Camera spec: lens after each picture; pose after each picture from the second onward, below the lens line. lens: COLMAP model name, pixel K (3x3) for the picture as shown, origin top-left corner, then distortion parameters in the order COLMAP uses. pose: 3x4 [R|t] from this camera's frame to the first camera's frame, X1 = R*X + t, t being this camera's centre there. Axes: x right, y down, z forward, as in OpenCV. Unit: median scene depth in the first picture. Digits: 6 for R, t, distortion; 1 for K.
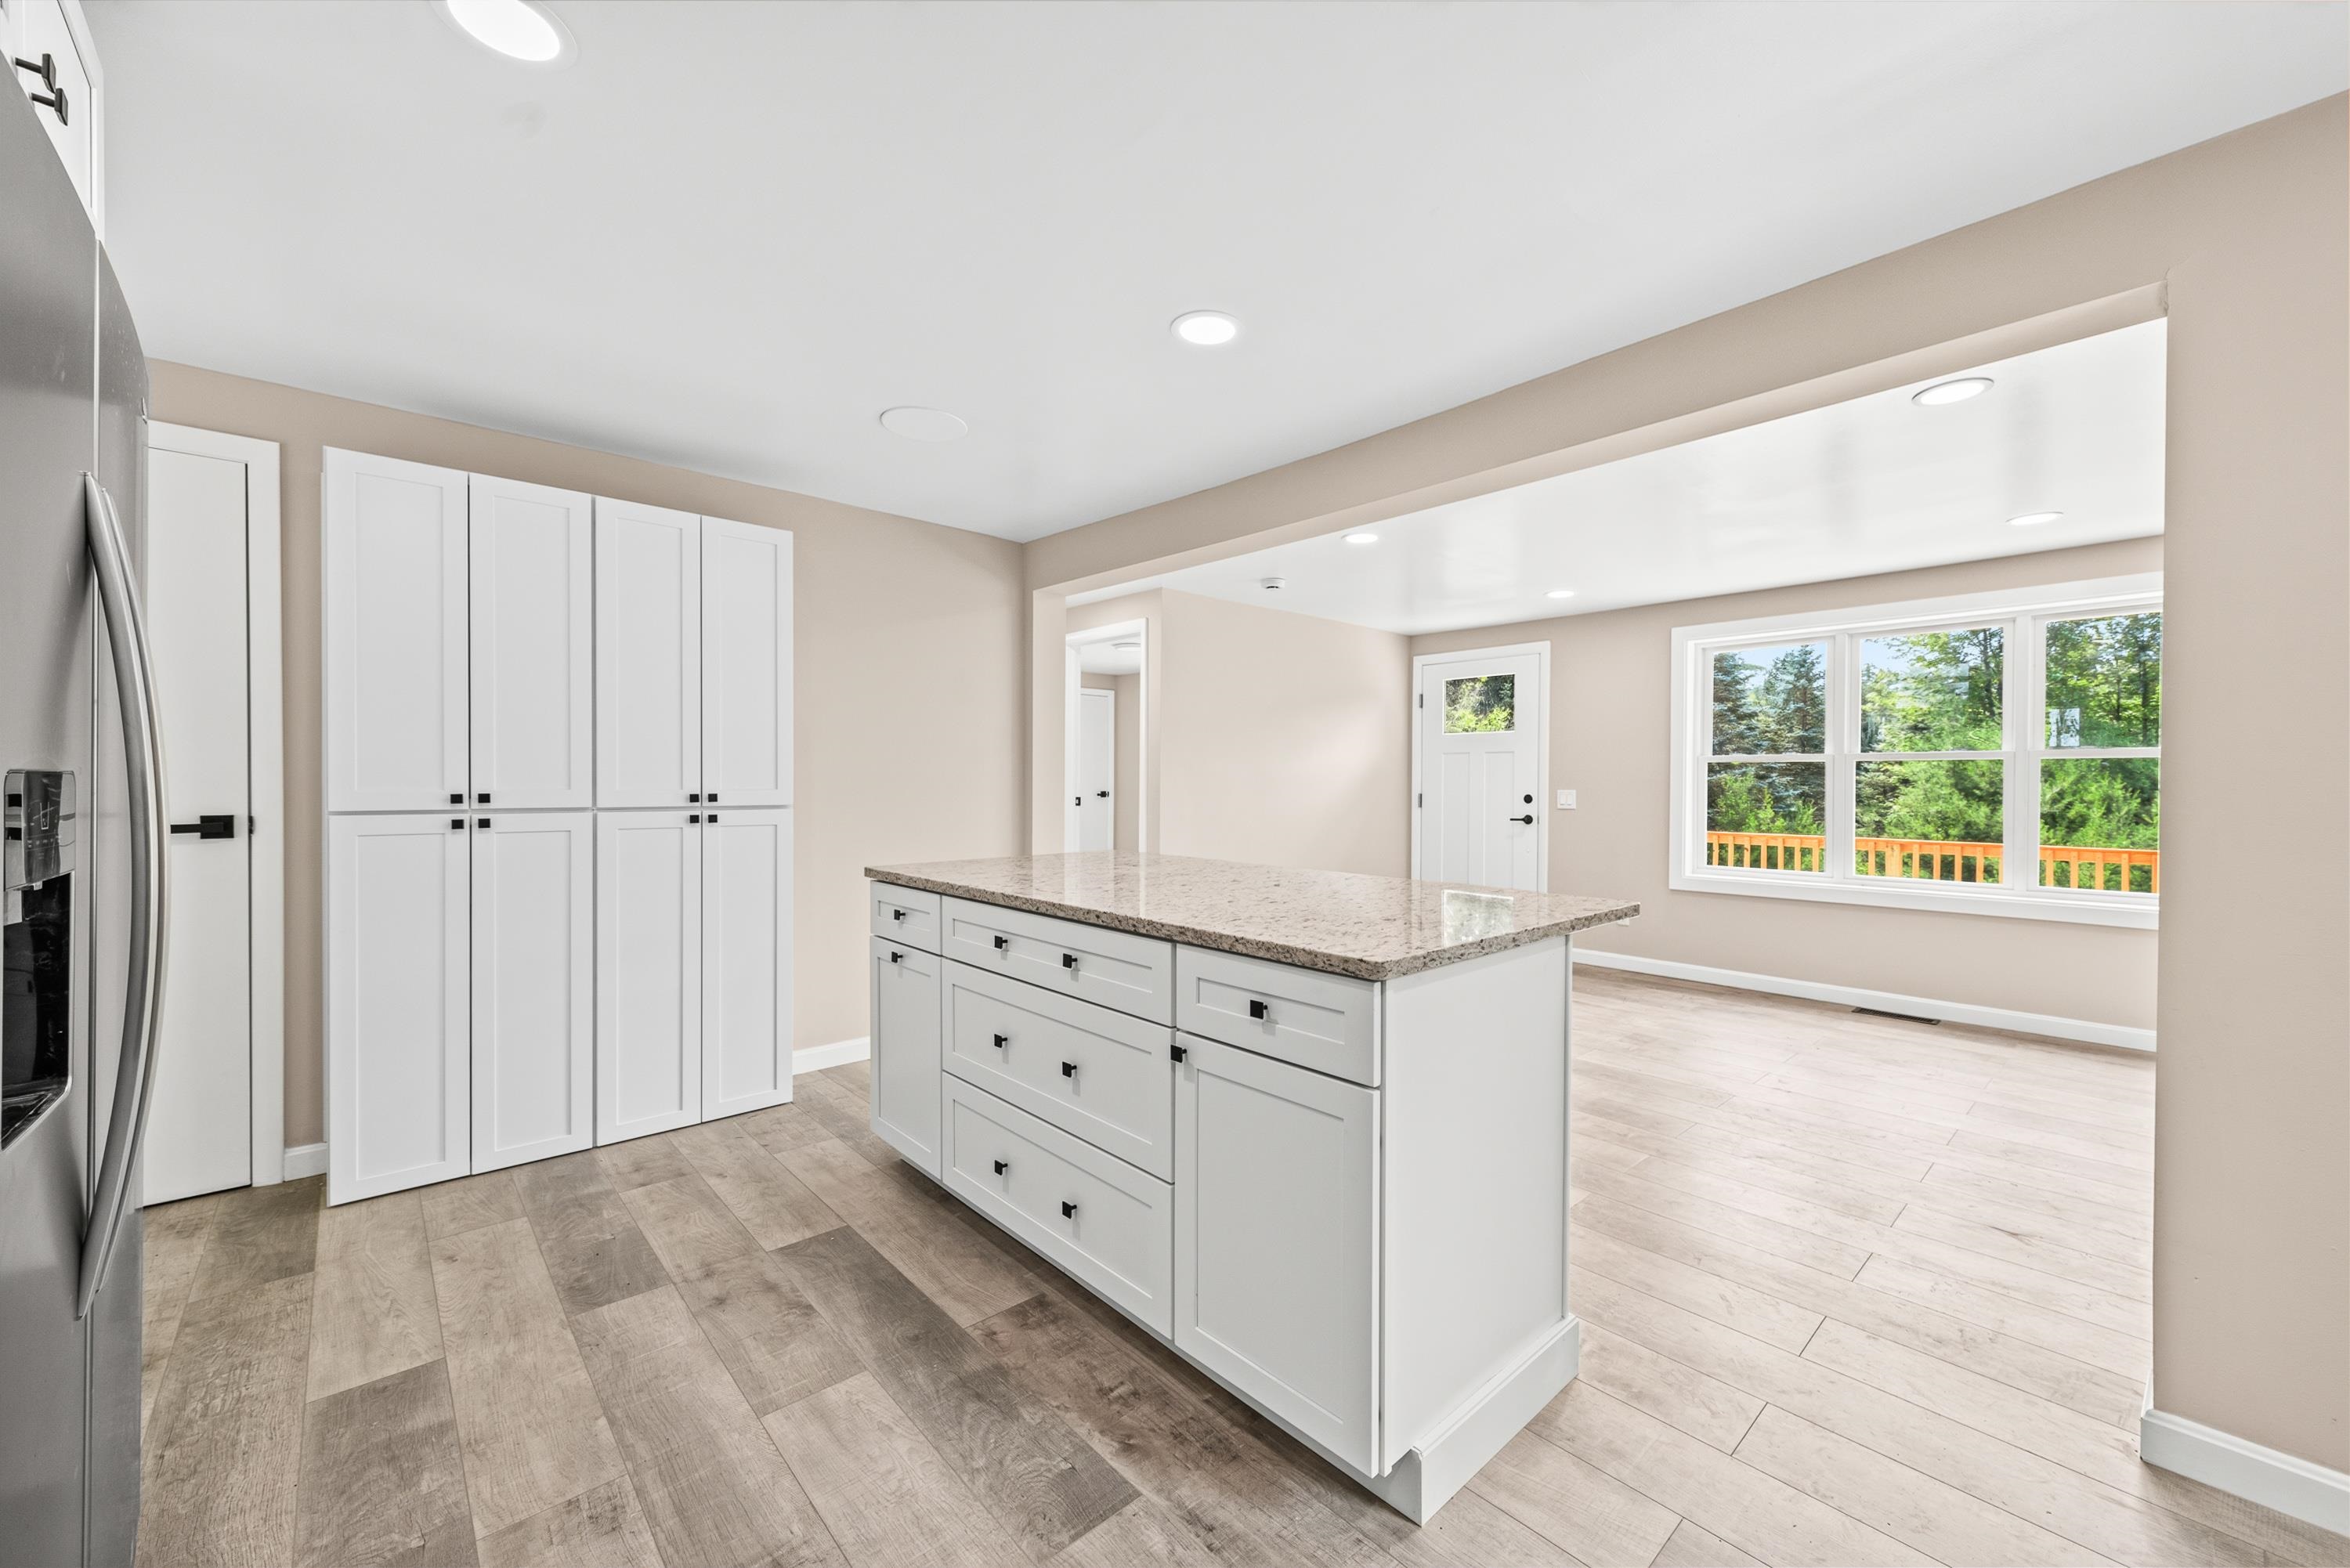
lens RADIAL K [[926.1, 0, 1181.5], [0, 926.1, 788.8], [0, 0, 1]] dist [0.018220, -0.005572]
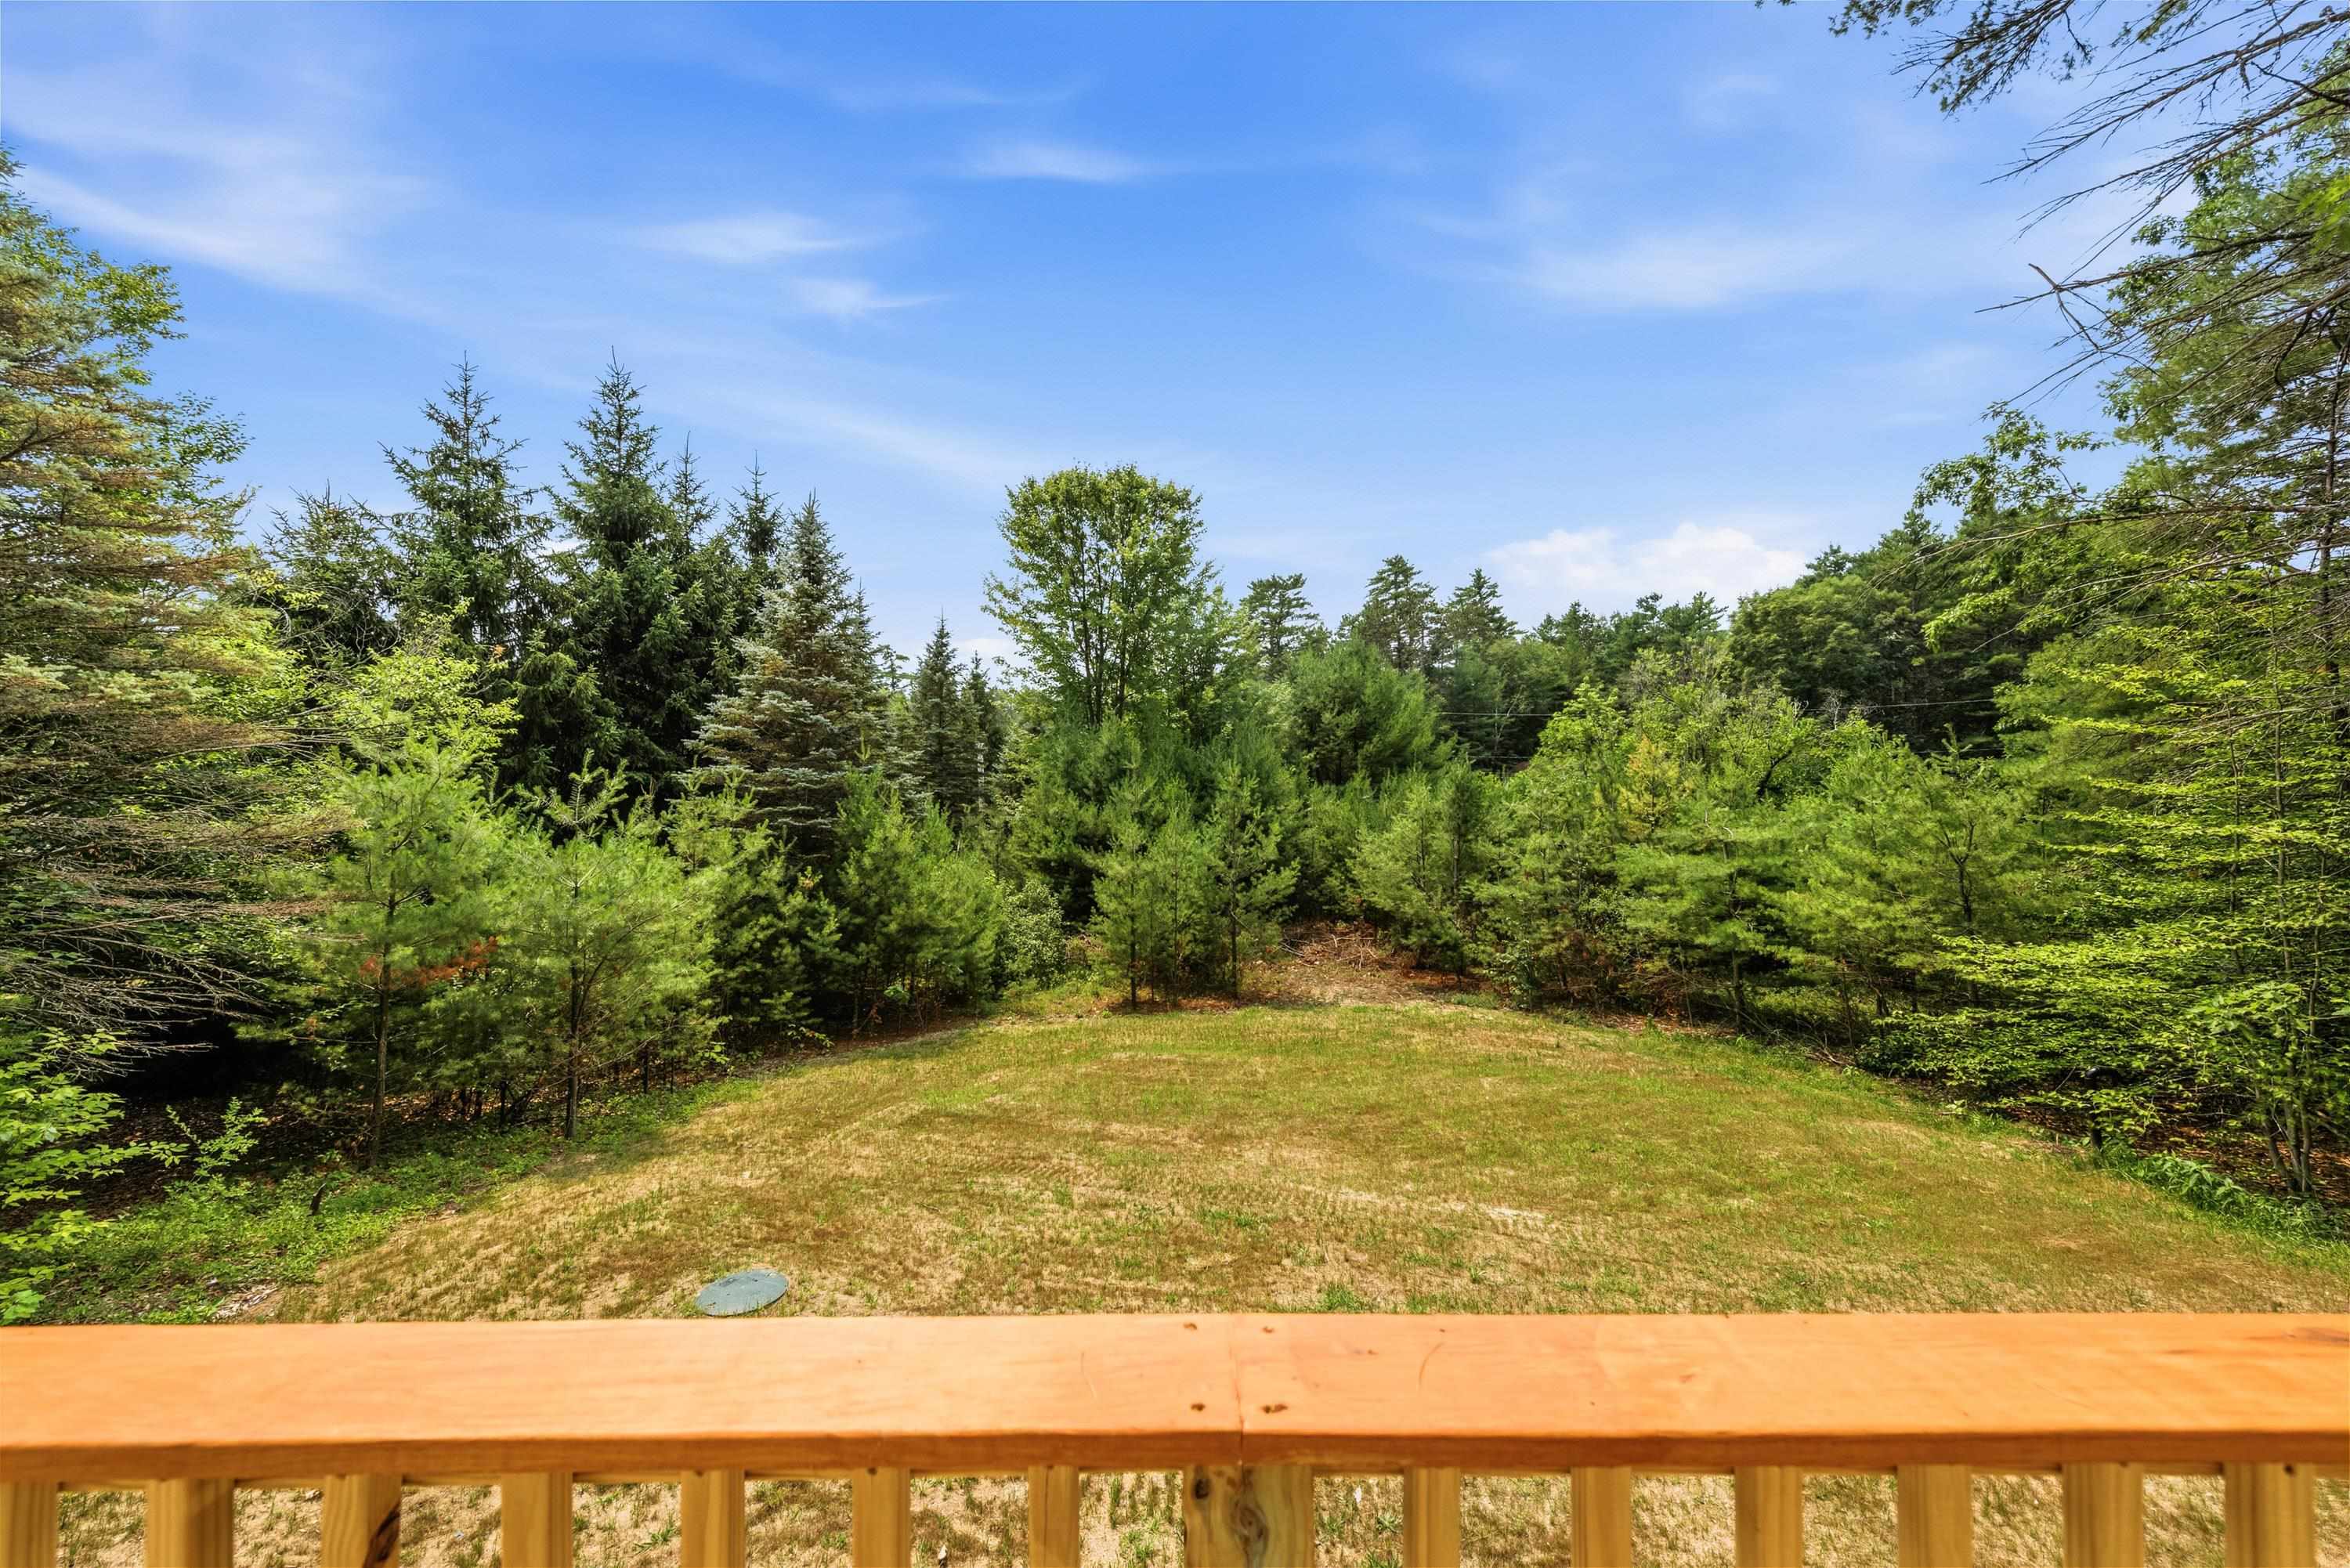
lens RADIAL K [[909.9, 0, 1186.0], [0, 909.9, 789.4], [0, 0, 1]] dist [0.016555, -0.006079]
pose [[0.664910, -0.006836, 0.746892, 0.810596], [0.006543, 0.999973, 0.003327, -0.007729], [-0.746895, 0.002674, 0.664937, 1.135372]]
